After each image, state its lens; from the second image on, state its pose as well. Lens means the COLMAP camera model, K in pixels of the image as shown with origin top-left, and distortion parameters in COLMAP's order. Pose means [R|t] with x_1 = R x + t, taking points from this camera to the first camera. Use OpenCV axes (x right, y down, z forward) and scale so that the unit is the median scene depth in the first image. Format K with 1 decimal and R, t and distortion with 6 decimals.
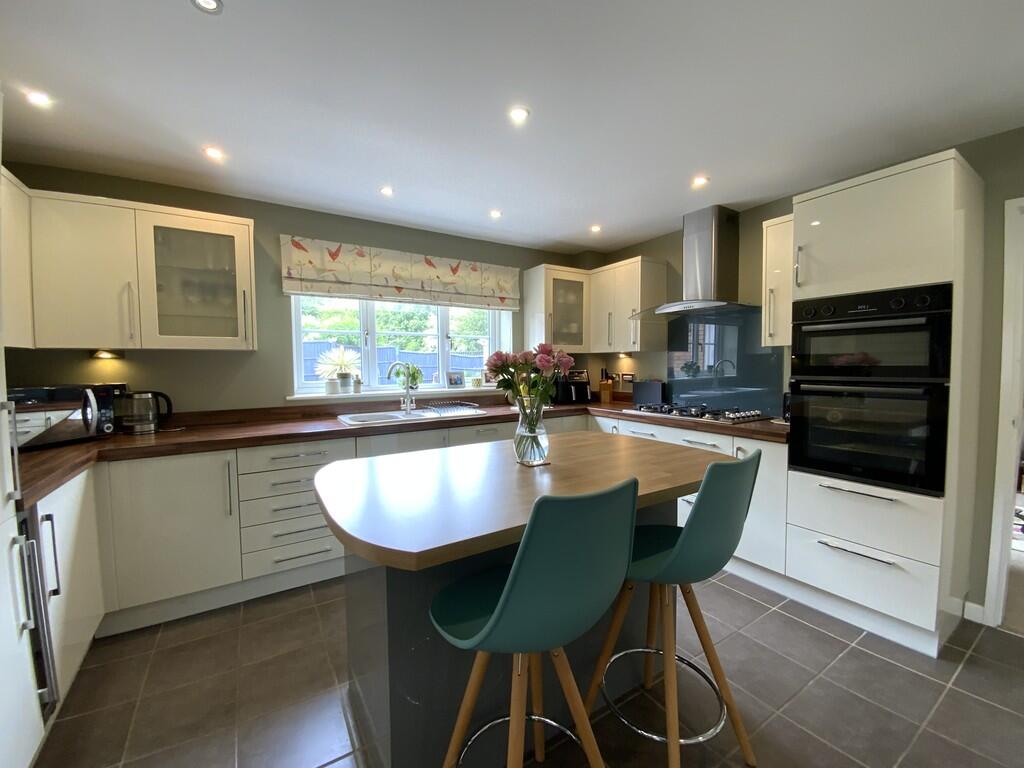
lens RADIAL K [[411.5, 0, 514.4], [0, 411.5, 385.2], [0, 0, 1]] dist [0.014418, -0.014933]
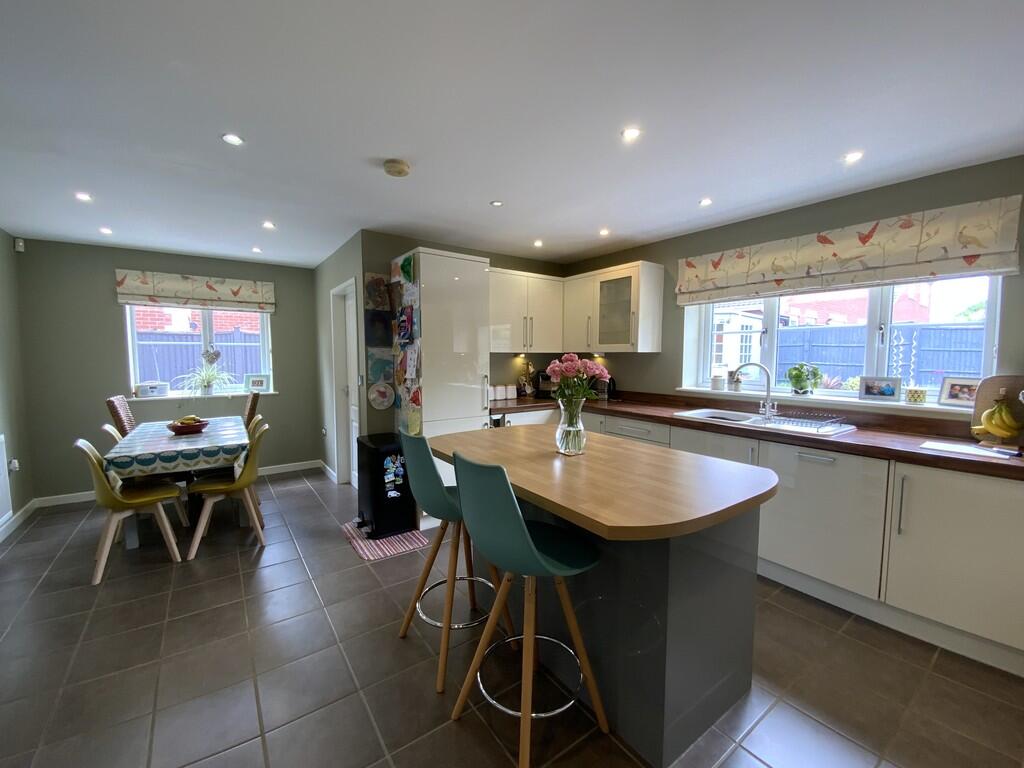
lens RADIAL K [[411.5, 0, 514.4], [0, 411.5, 385.2], [0, 0, 1]] dist [0.014418, -0.014933]
pose [[0.061878, 0.083613, -0.994575, 0.652453], [-0.054911, 0.995261, 0.080255, -0.051221], [0.996572, 0.049647, 0.066176, 0.399194]]
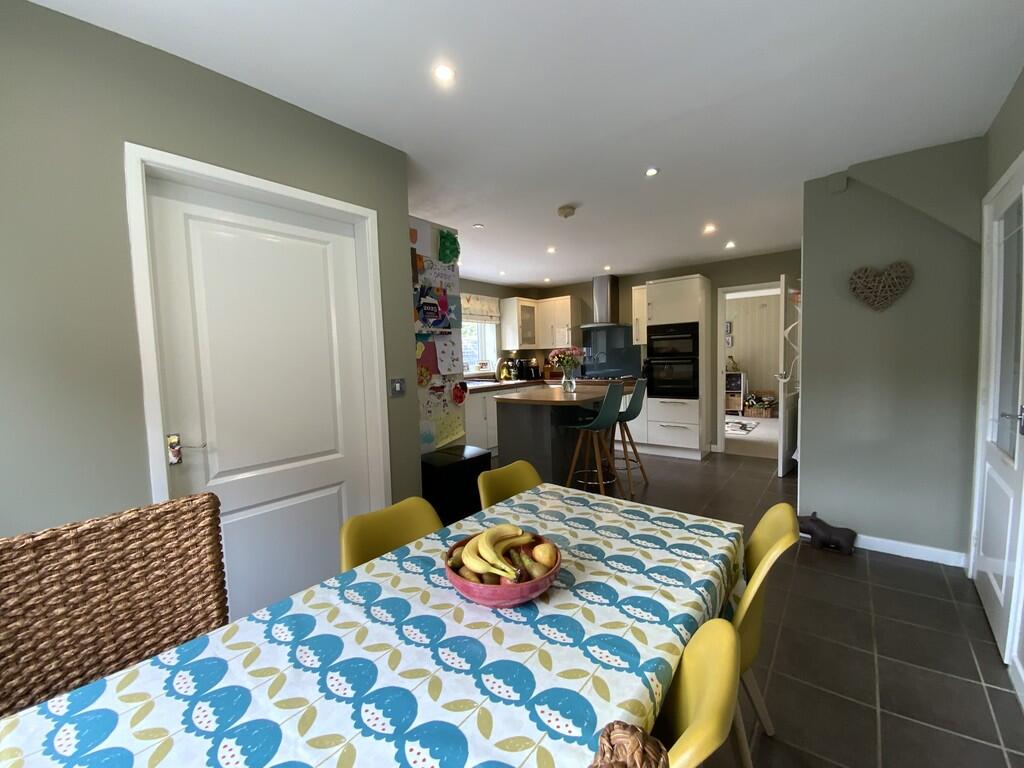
lens RADIAL K [[411.5, 0, 514.4], [0, 411.5, 385.2], [0, 0, 1]] dist [0.014418, -0.014933]
pose [[0.943957, -0.045762, 0.326880, -0.609075], [0.042498, 0.998950, 0.017125, 0.047254], [-0.327320, -0.002274, 0.944911, -0.721080]]
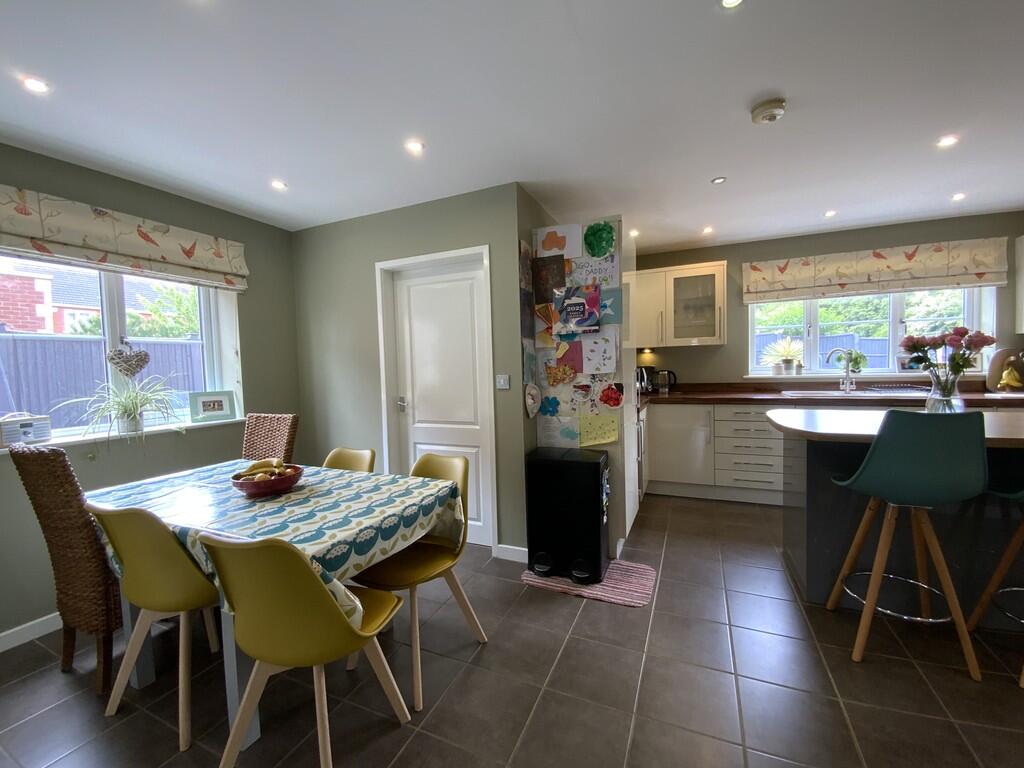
lens RADIAL K [[411.5, 0, 514.4], [0, 411.5, 385.2], [0, 0, 1]] dist [0.014418, -0.014933]
pose [[0.556314, 0.031752, -0.830365, 0.191383], [-0.019411, 0.999494, 0.025215, 0.038230], [0.830745, 0.002091, 0.556649, -0.441386]]
